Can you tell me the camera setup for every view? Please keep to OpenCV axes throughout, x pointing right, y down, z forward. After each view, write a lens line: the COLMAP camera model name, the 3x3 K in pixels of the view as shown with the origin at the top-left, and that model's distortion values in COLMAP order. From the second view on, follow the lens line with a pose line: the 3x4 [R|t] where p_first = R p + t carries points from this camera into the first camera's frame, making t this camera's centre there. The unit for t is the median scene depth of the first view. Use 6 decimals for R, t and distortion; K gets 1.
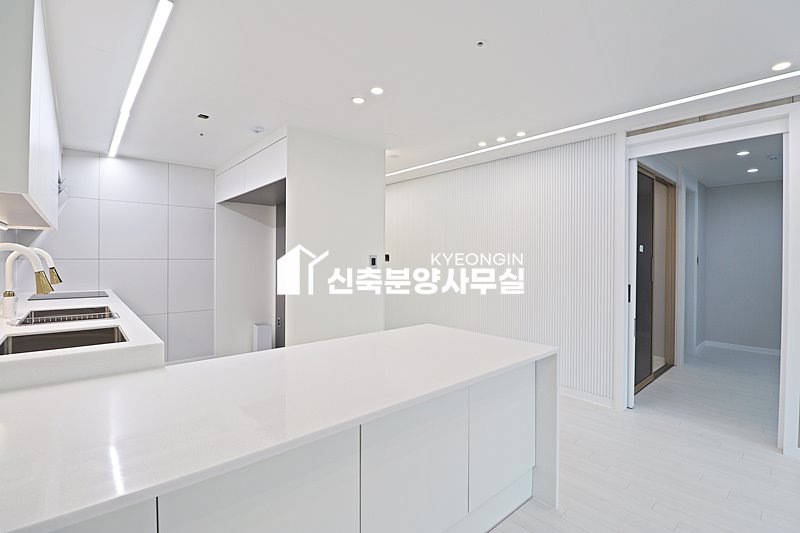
lens RADIAL K [[372.4, 0, 404.0], [0, 372.4, 257.6], [0, 0, 1]] dist [0.001386, -0.016909]
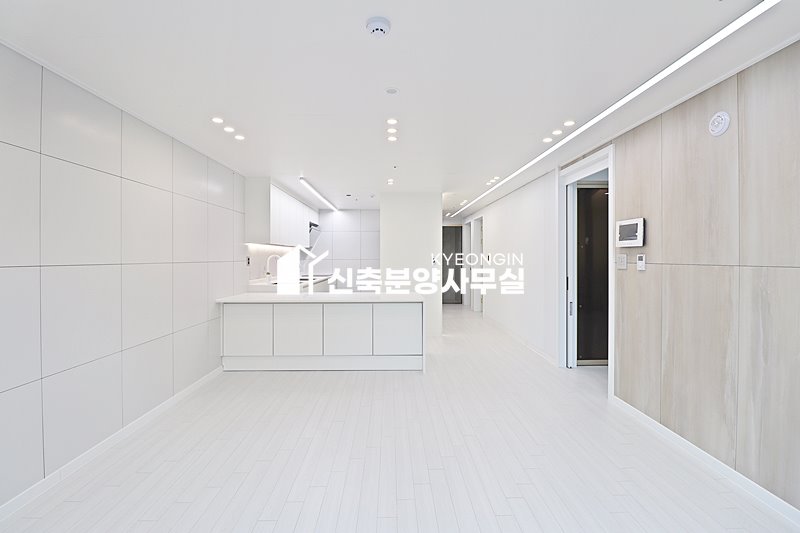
lens RADIAL K [[366.2, 0, 400.2], [0, 366.2, 256.7], [0, 0, 1]] dist [-0.000661, -0.014158]
pose [[0.761408, -0.007054, -0.648234, 0.929867], [0.003021, 0.999969, -0.007333, 0.004693], [0.648265, 0.003625, 0.761406, -0.394490]]
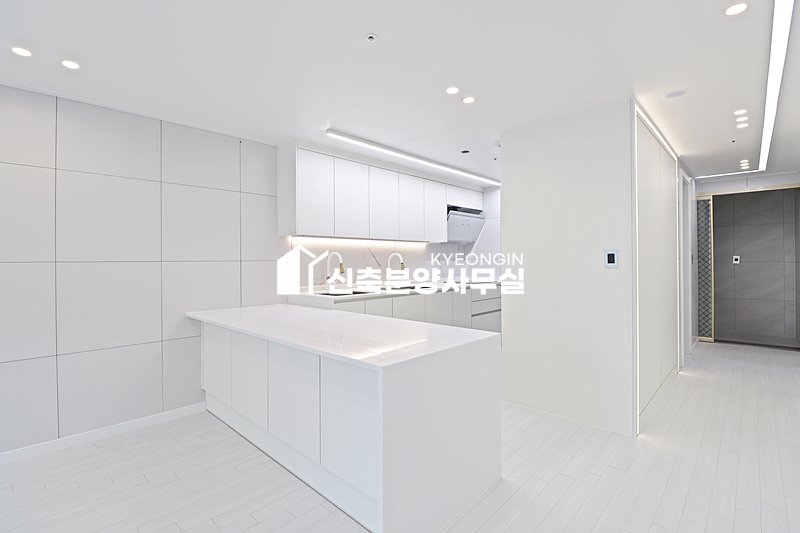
lens RADIAL K [[372.4, 0, 404.0], [0, 372.4, 257.6], [0, 0, 1]] dist [0.001386, -0.016909]
pose [[0.090331, -0.013876, -0.995815, 0.644763], [0.005015, 0.999897, -0.013478, 0.017396], [0.995899, -0.003776, 0.090391, 0.543089]]
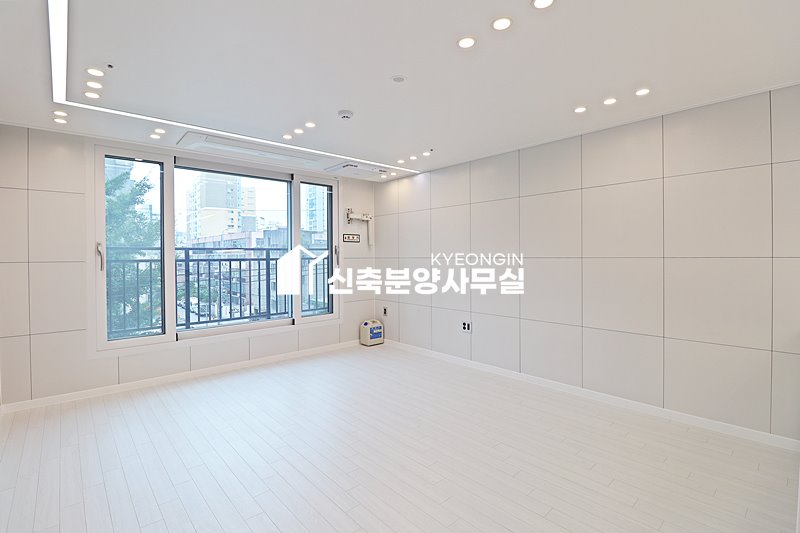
lens RADIAL K [[372.4, 0, 404.0], [0, 372.4, 257.6], [0, 0, 1]] dist [0.001386, -0.016909]
pose [[-0.999990, 0.002241, 0.003865, 0.459371], [0.002267, 0.999975, 0.006726, 0.005573], [-0.003850, 0.006735, -0.999970, 0.775828]]
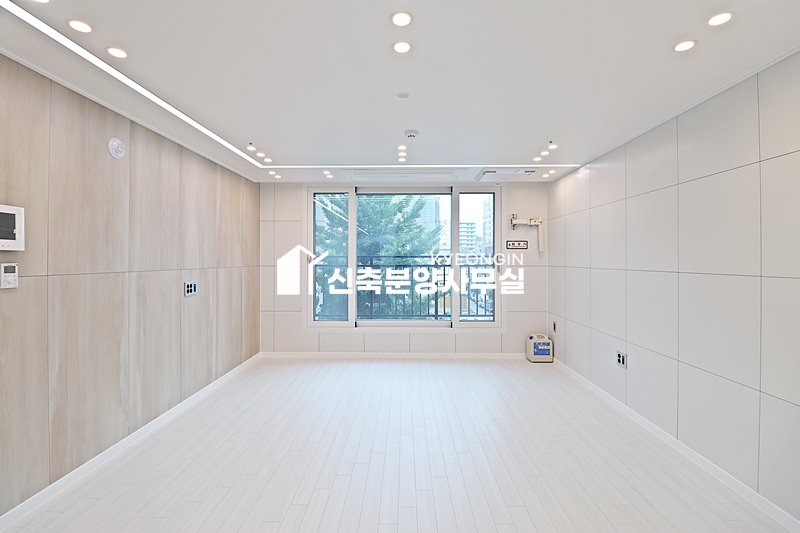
lens RADIAL K [[366.2, 0, 400.2], [0, 366.2, 256.7], [0, 0, 1]] dist [-0.000661, -0.014158]
pose [[-0.732702, -0.000690, 0.680549, 0.031390], [-0.002946, 0.999993, -0.002157, -0.014676], [-0.680543, -0.003585, -0.732699, 0.600308]]
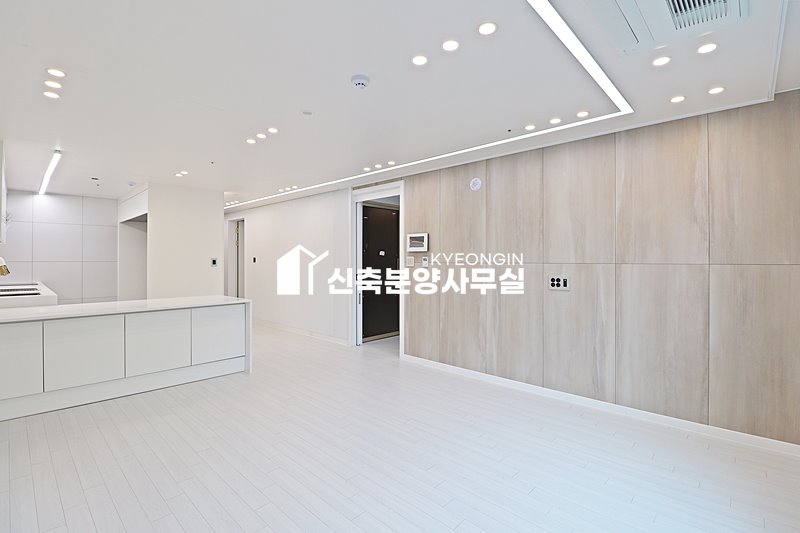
lens RADIAL K [[372.4, 0, 404.0], [0, 372.4, 257.6], [0, 0, 1]] dist [0.001386, -0.016909]
pose [[0.995811, -0.004171, 0.091336, 0.610128], [0.004879, 0.999960, -0.007535, 0.008400], [-0.091301, 0.007949, 0.995792, -0.699457]]
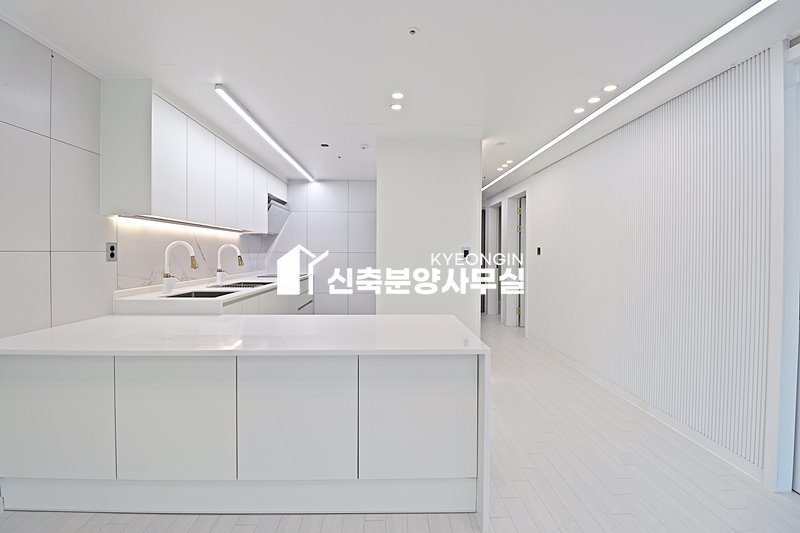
lens RADIAL K [[366.2, 0, 400.2], [0, 366.2, 256.7], [0, 0, 1]] dist [-0.000661, -0.014158]
pose [[0.767295, 0.006166, -0.641265, 0.435709], [-0.002818, 0.999977, 0.006243, 0.013178], [0.641288, -0.002983, 0.767294, 0.127747]]
